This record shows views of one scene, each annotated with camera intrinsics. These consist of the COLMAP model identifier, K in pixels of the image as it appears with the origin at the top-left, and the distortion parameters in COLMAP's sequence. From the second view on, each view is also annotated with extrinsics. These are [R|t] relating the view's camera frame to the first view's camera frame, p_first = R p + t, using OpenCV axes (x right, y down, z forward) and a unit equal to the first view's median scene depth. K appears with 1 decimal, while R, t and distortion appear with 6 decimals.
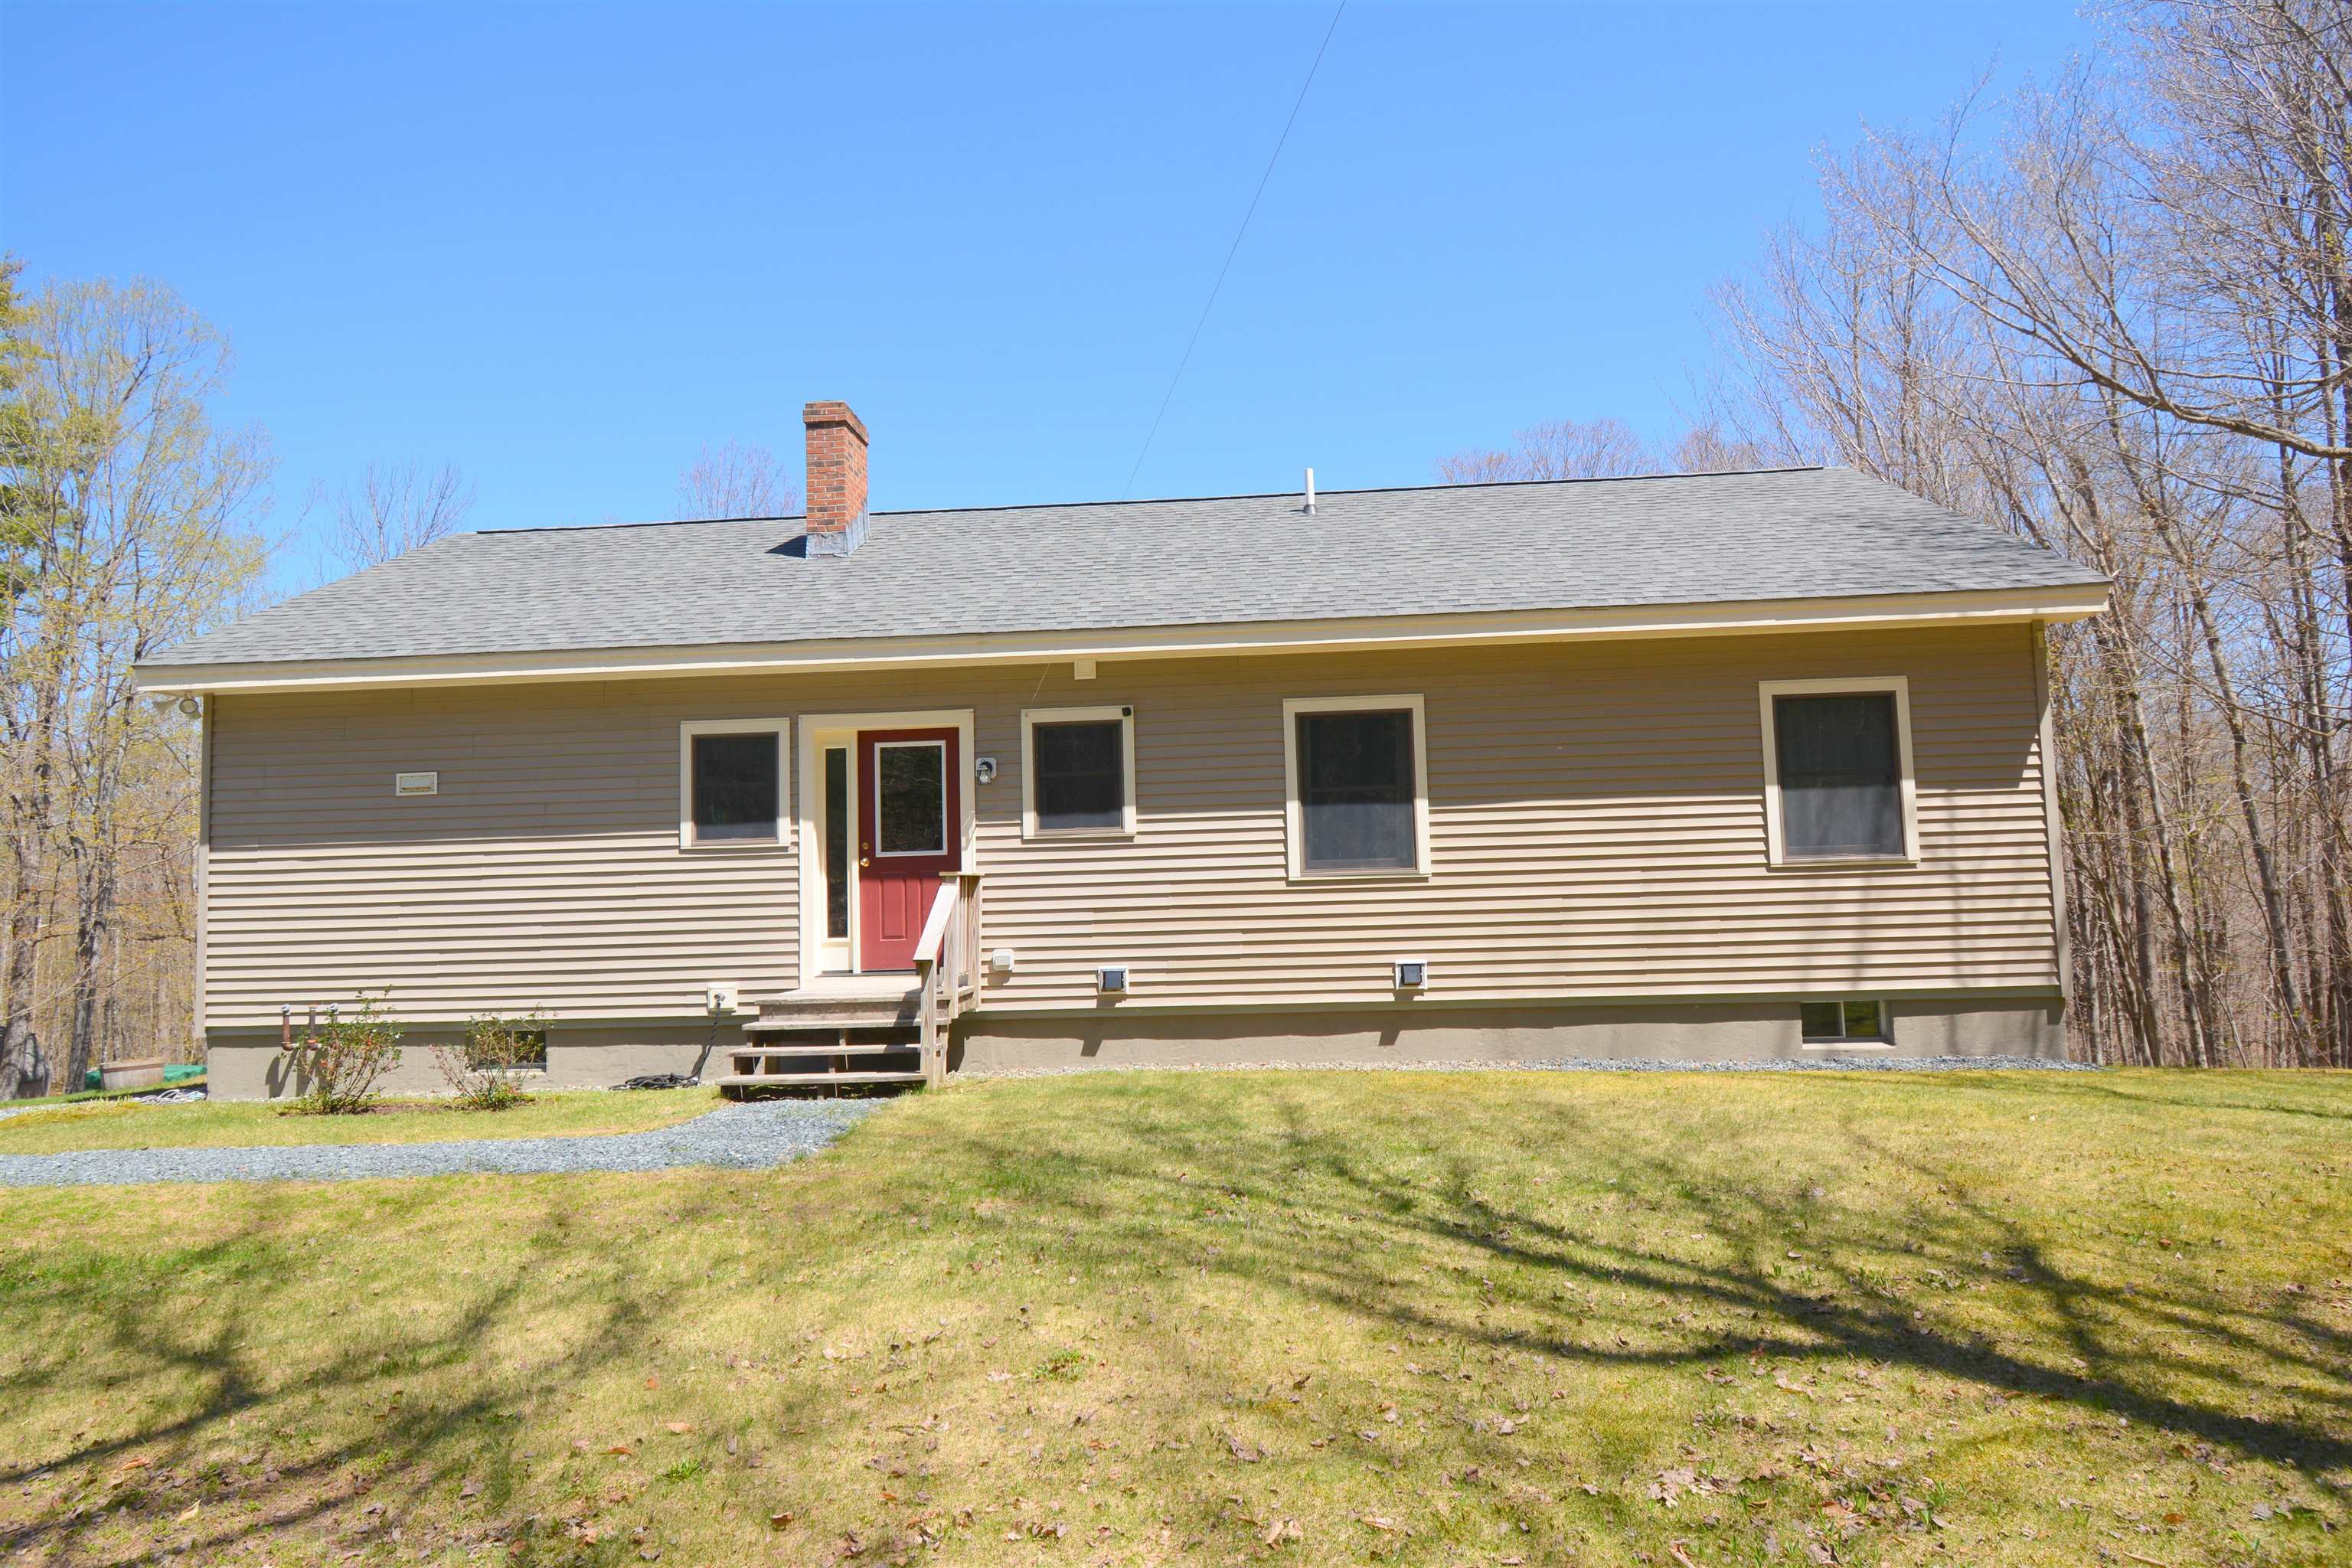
lens RADIAL K [[1384.8, 0, 1171.1], [0, 1384.8, 779.5], [0, 0, 1]] dist [0.014915, -0.027831]
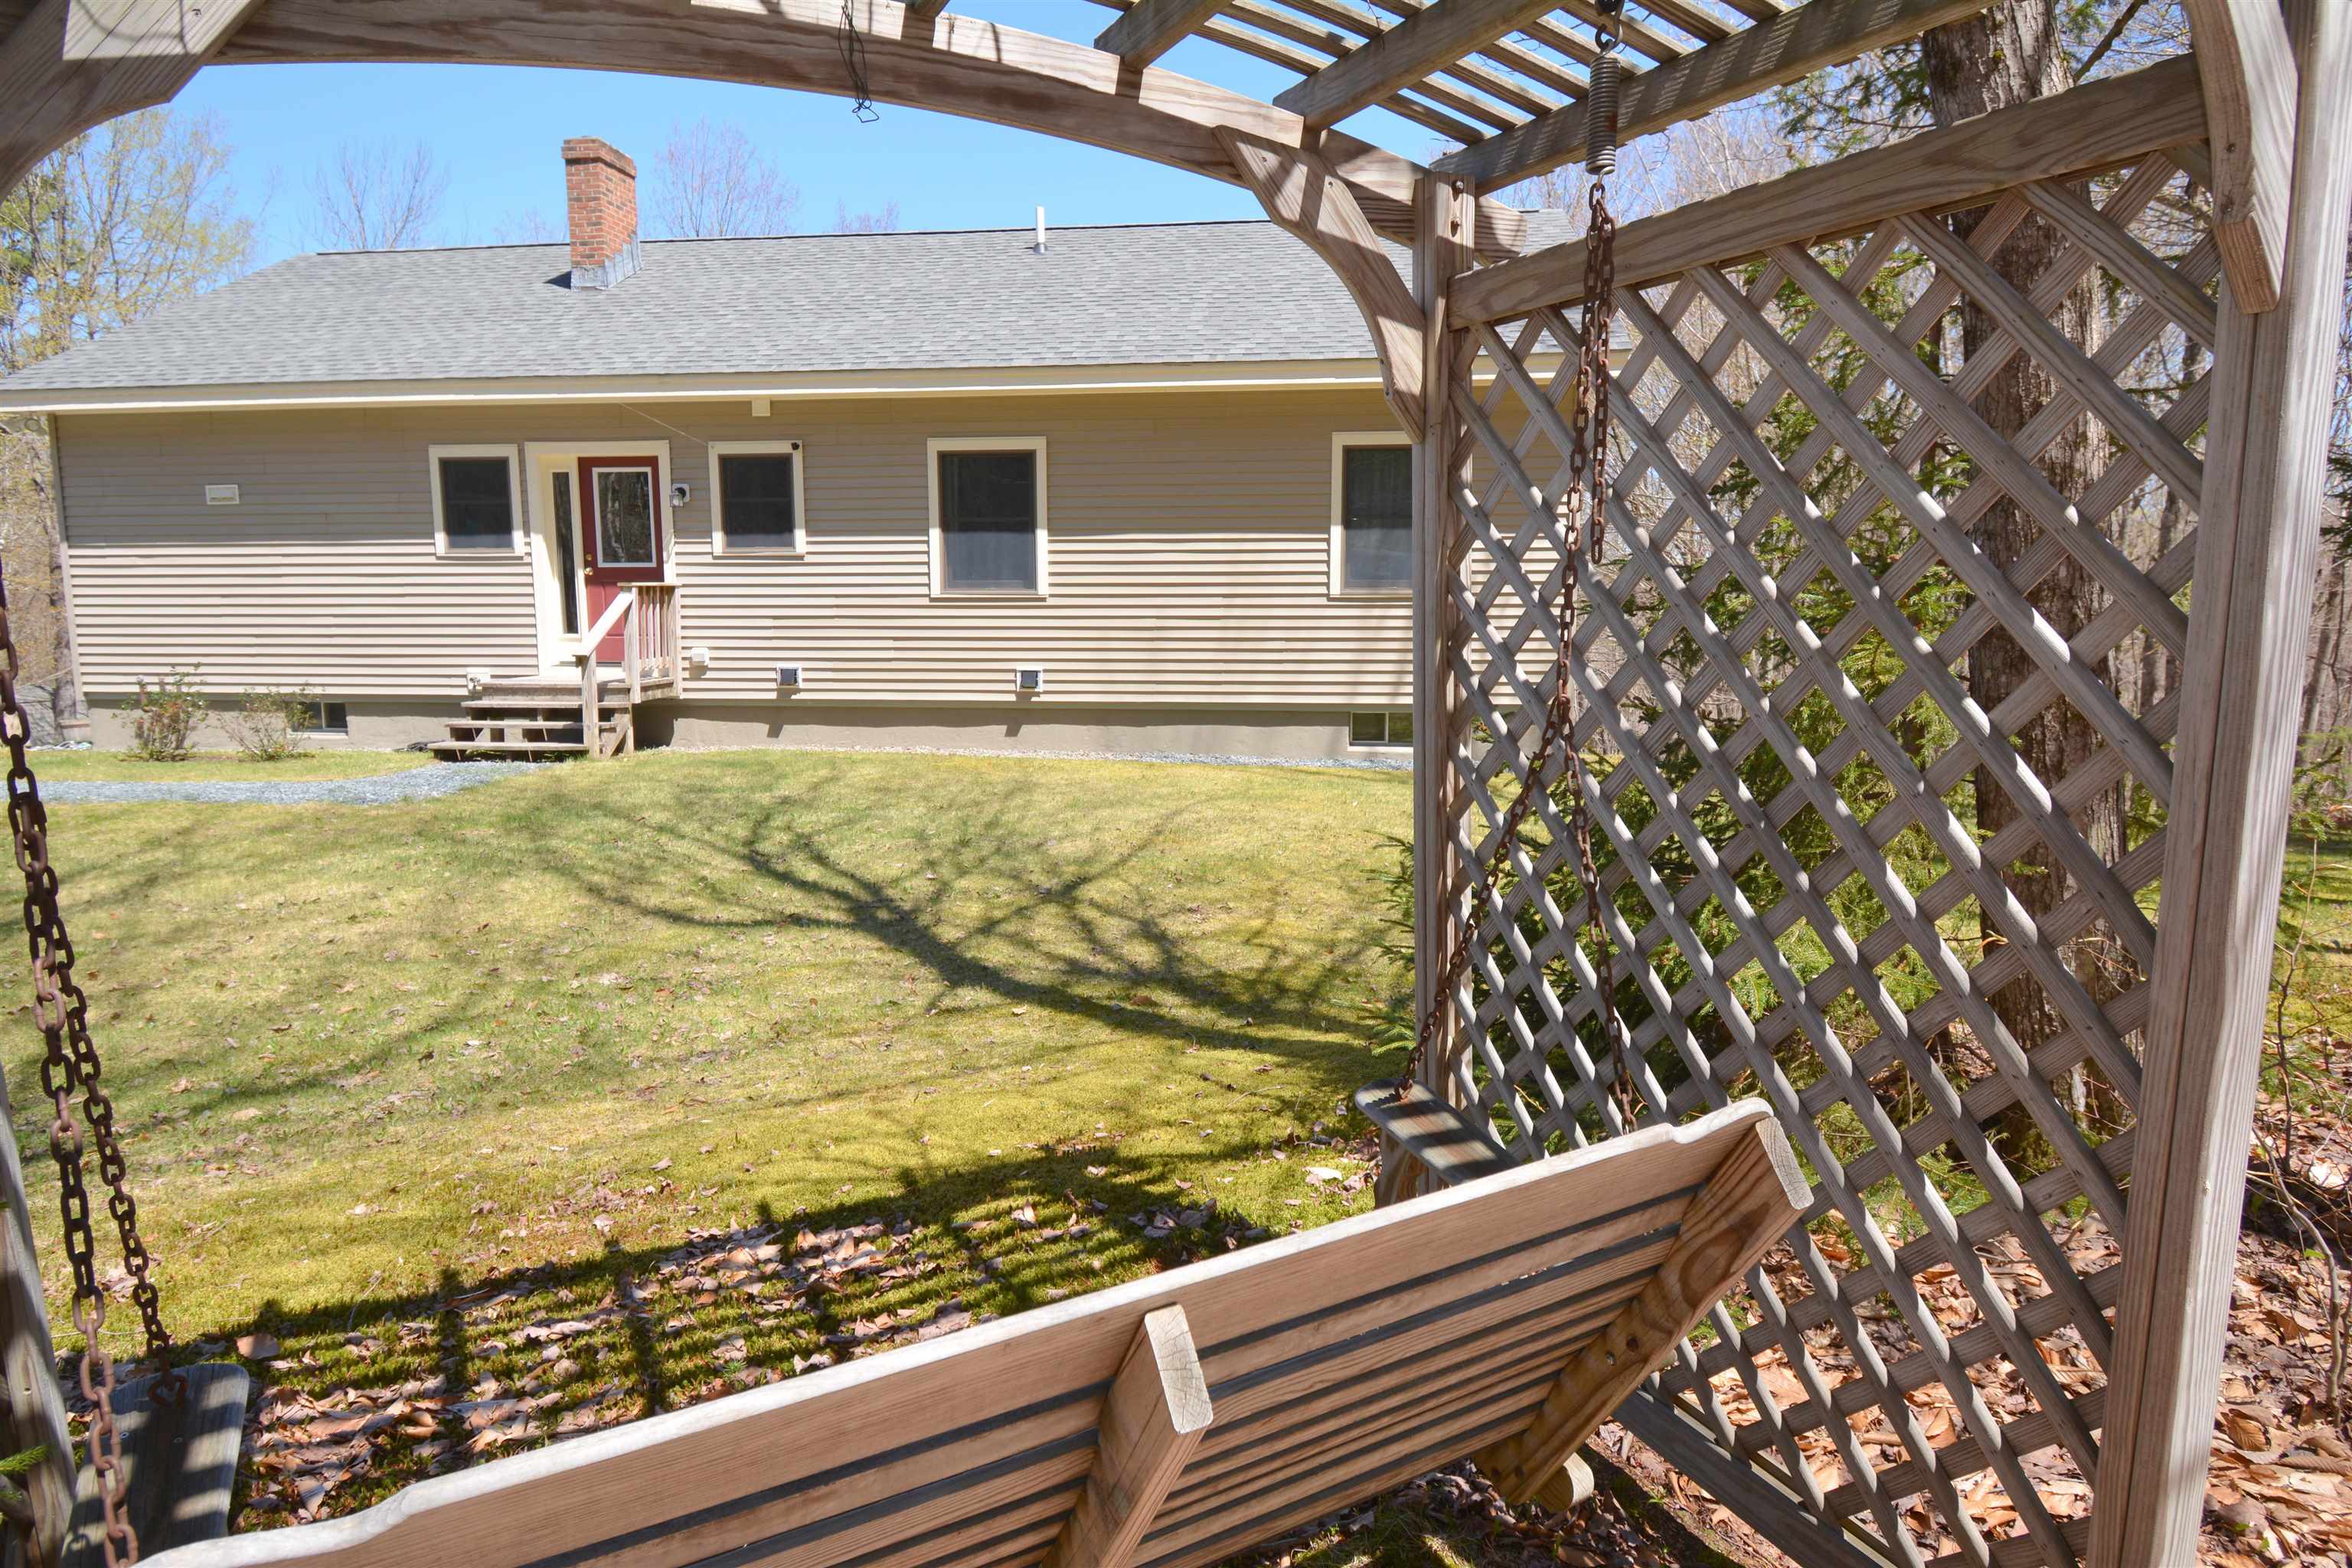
lens RADIAL K [[1384.8, 0, 1171.1], [0, 1384.8, 779.5], [0, 0, 1]] dist [0.014915, -0.027831]
pose [[0.998316, 0.033768, -0.047160, 0.345752], [-0.022863, 0.976324, 0.215102, -0.033622], [0.053307, -0.213661, 0.975452, -0.172429]]
